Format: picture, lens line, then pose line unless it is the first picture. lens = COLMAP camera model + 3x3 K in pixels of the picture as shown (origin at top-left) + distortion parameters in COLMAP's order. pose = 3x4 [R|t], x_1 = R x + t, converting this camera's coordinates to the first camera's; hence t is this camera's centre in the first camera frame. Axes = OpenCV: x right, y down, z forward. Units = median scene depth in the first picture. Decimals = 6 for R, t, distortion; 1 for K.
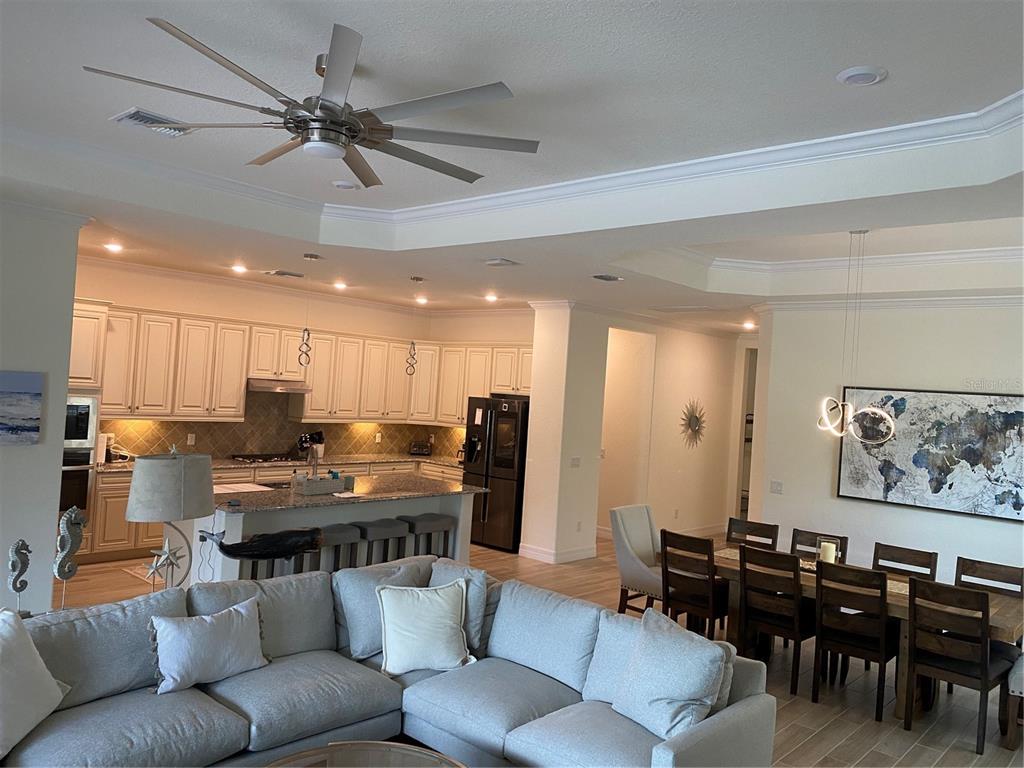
lens RADIAL K [[777.7, 0, 512.0], [0, 777.7, 384.0], [0, 0, 1]] dist [-0.001186, -0.003306]
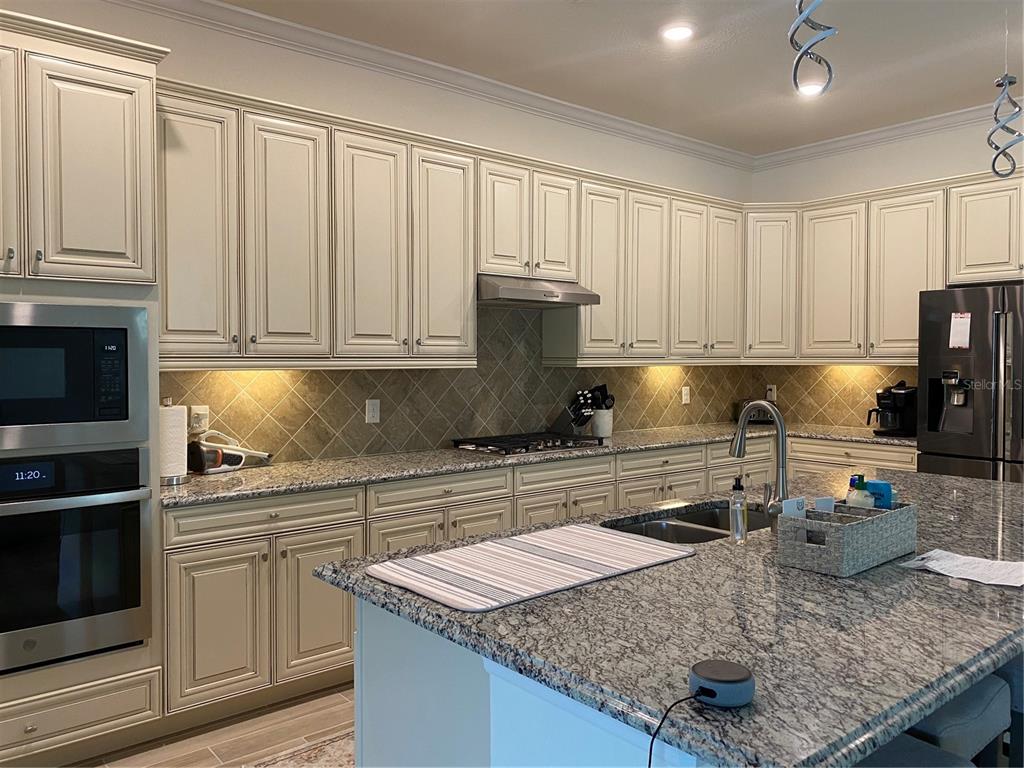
lens RADIAL K [[778.9, 0, 512.0], [0, 778.9, 384.0], [0, 0, 1]] dist [0.066427, -0.073892]
pose [[0.987381, -0.062607, -0.145462, -0.307645], [0.067299, 0.997352, 0.027557, 0.056149], [0.143351, -0.036999, 0.988980, 0.650104]]
